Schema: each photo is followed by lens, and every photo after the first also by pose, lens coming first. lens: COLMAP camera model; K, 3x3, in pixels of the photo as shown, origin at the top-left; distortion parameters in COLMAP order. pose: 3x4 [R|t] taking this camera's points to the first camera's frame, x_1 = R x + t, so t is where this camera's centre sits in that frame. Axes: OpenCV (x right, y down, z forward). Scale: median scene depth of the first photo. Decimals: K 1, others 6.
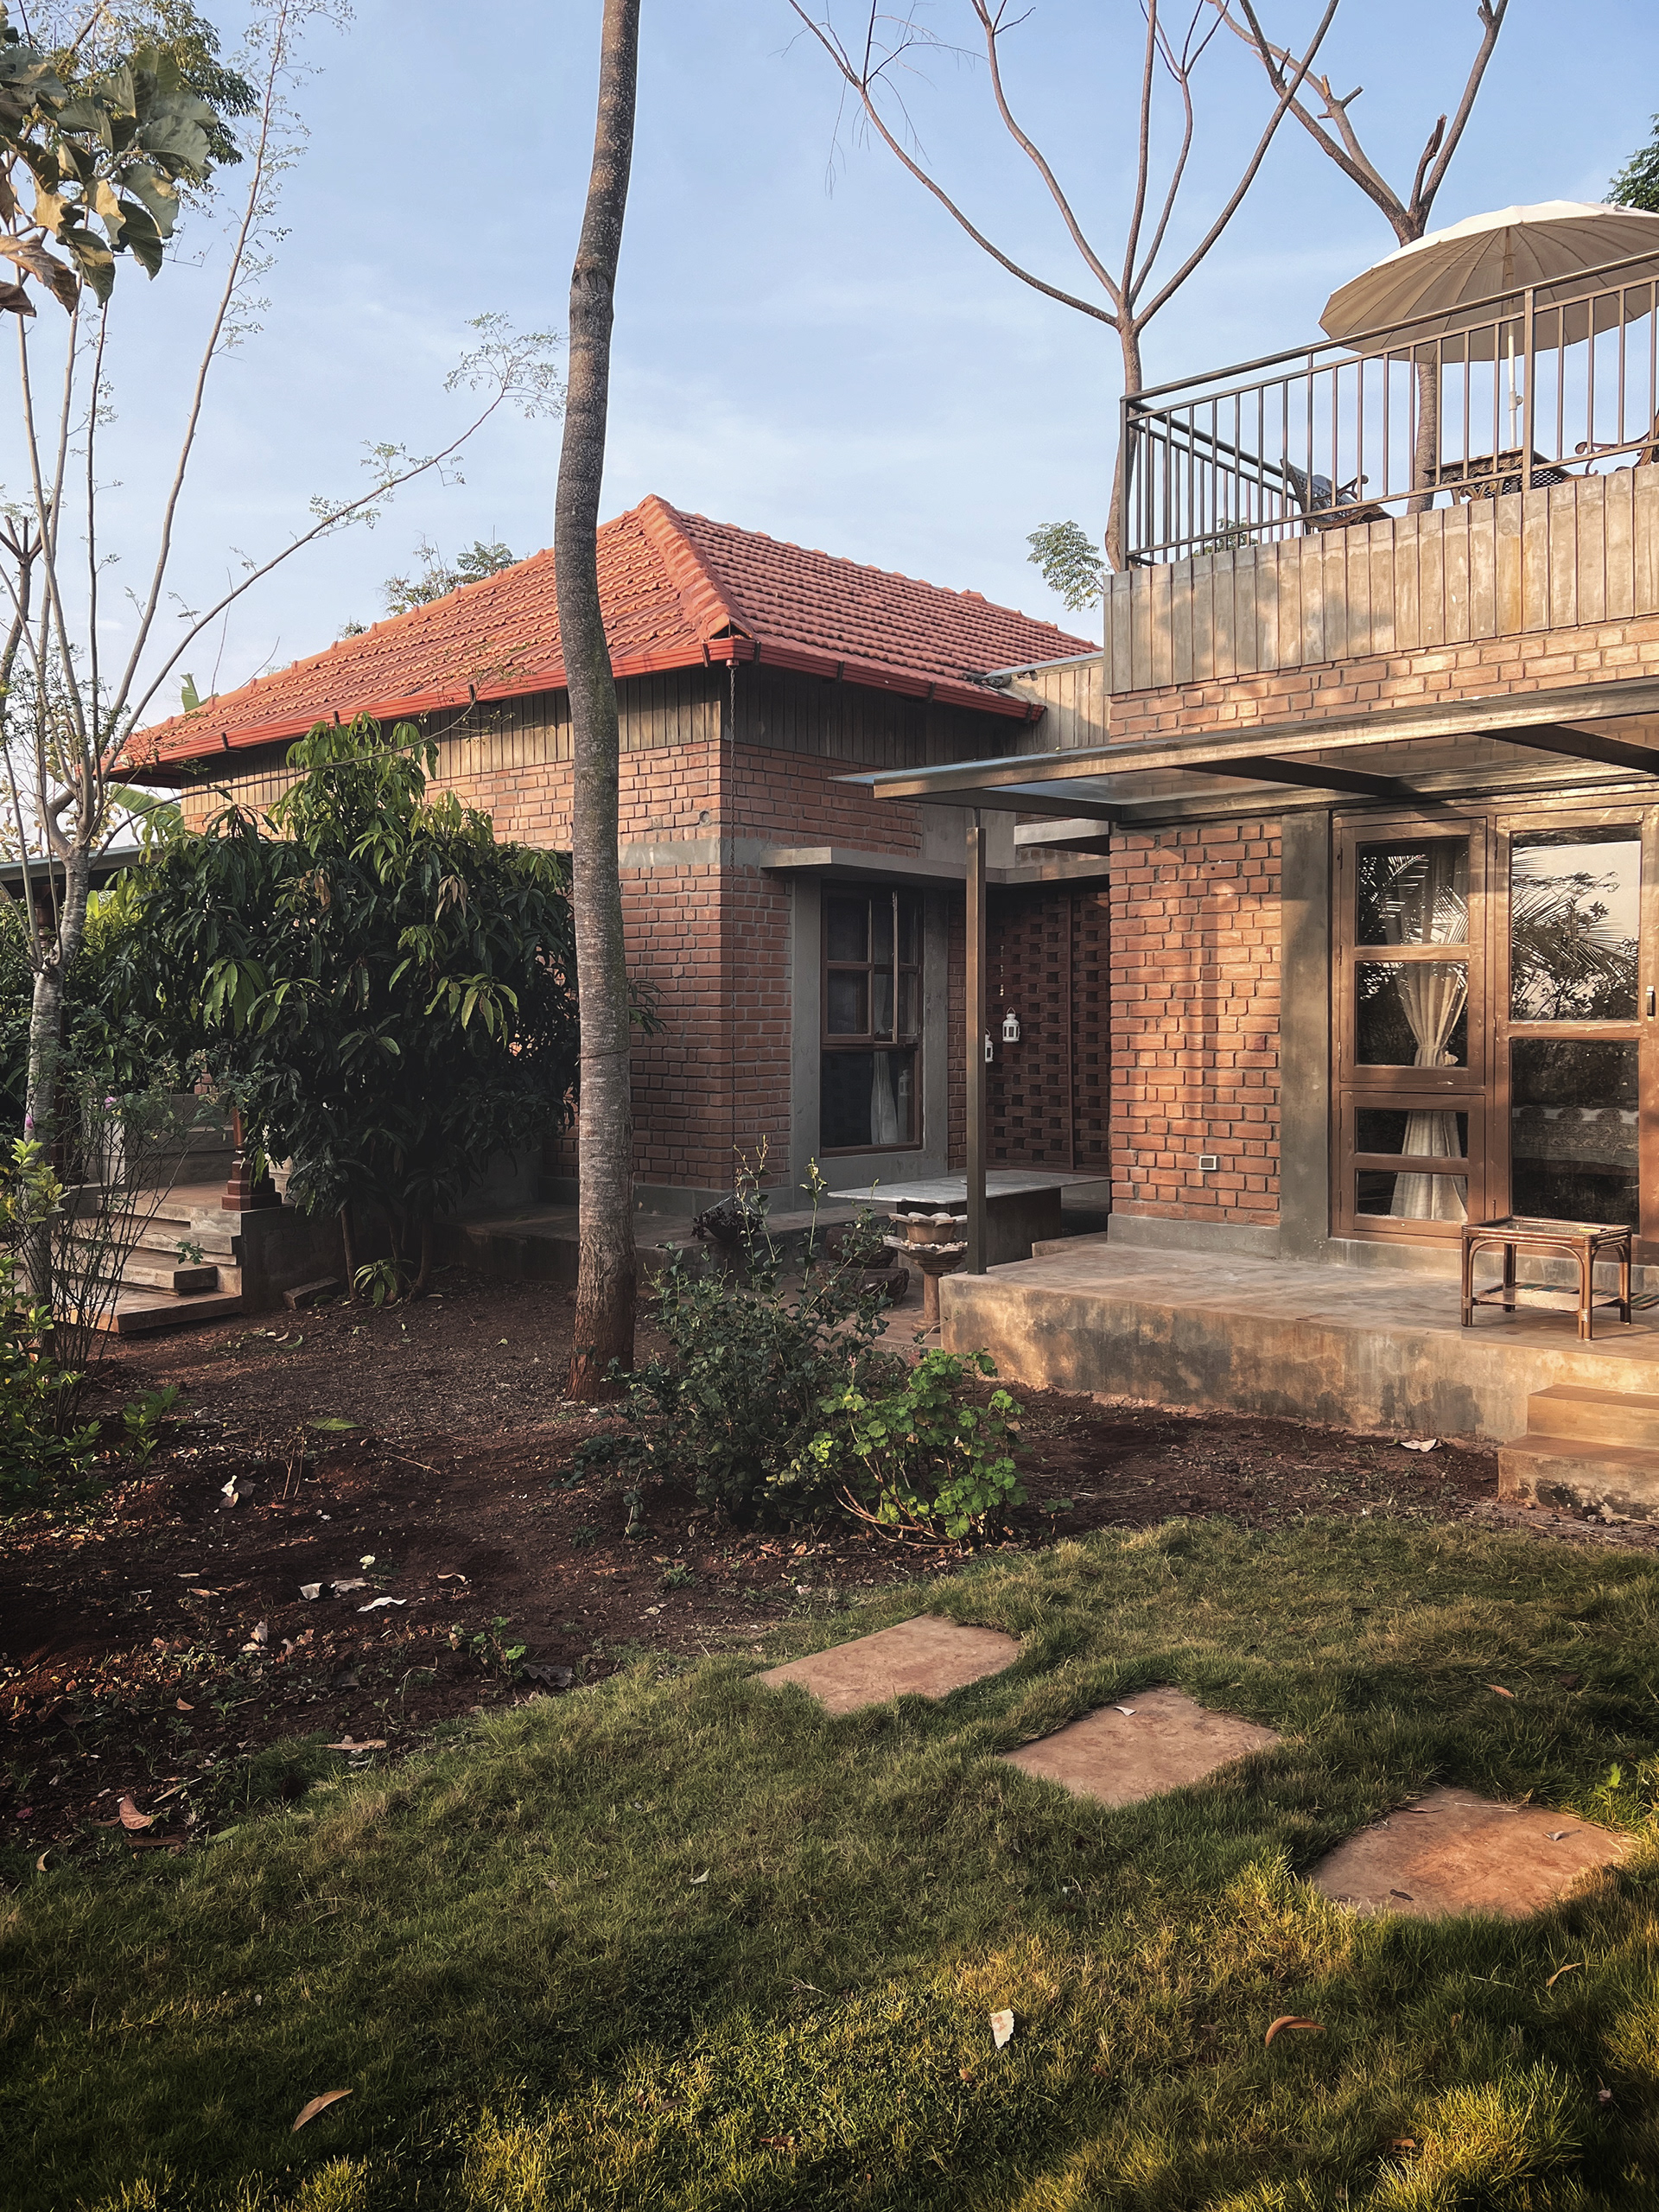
lens RADIAL K [[1722.1, 0, 831.0], [0, 1722.1, 1047.2], [0, 0, 1]] dist [0.143419, -0.392813]
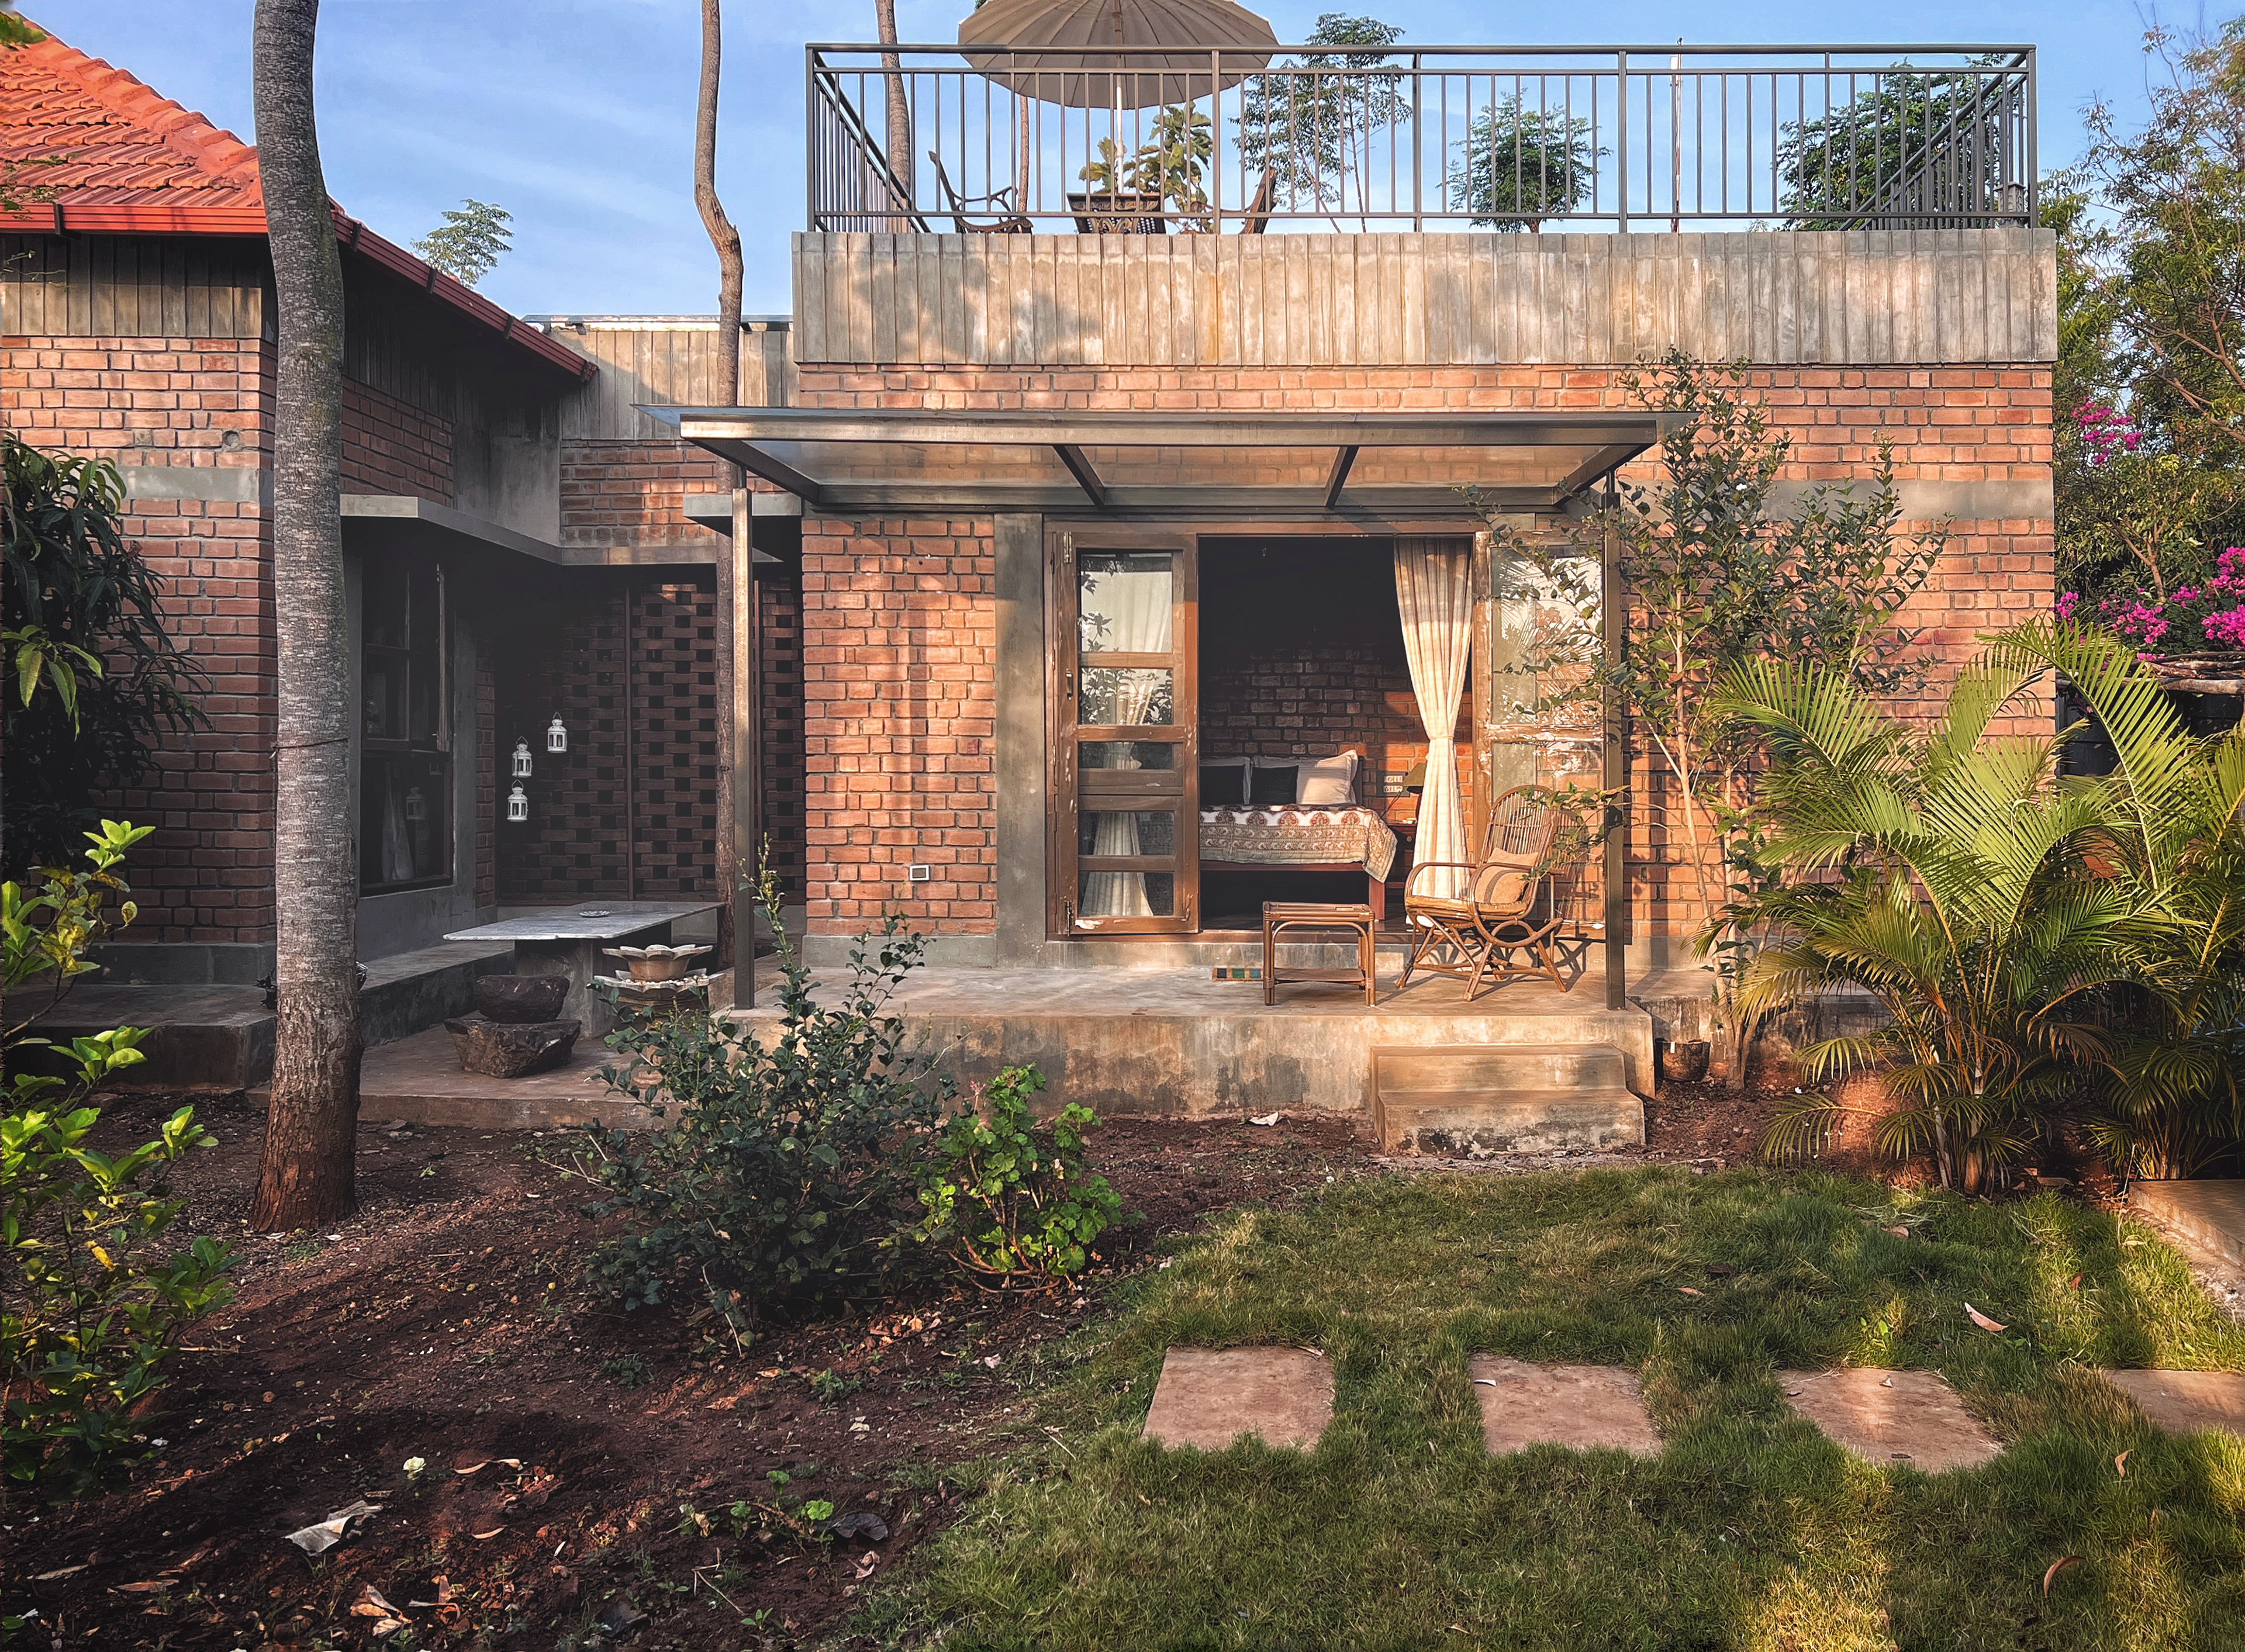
lens RADIAL K [[1776.5, 0, 1125.0], [0, 1776.5, 777.0], [0, 0, 1]] dist [0.114360, -0.230939]
pose [[0.743835, 0.003380, 0.668355, -0.358862], [0.007080, 0.999891, -0.012936, 0.028464], [-0.668326, 0.014354, 0.743730, 0.206299]]
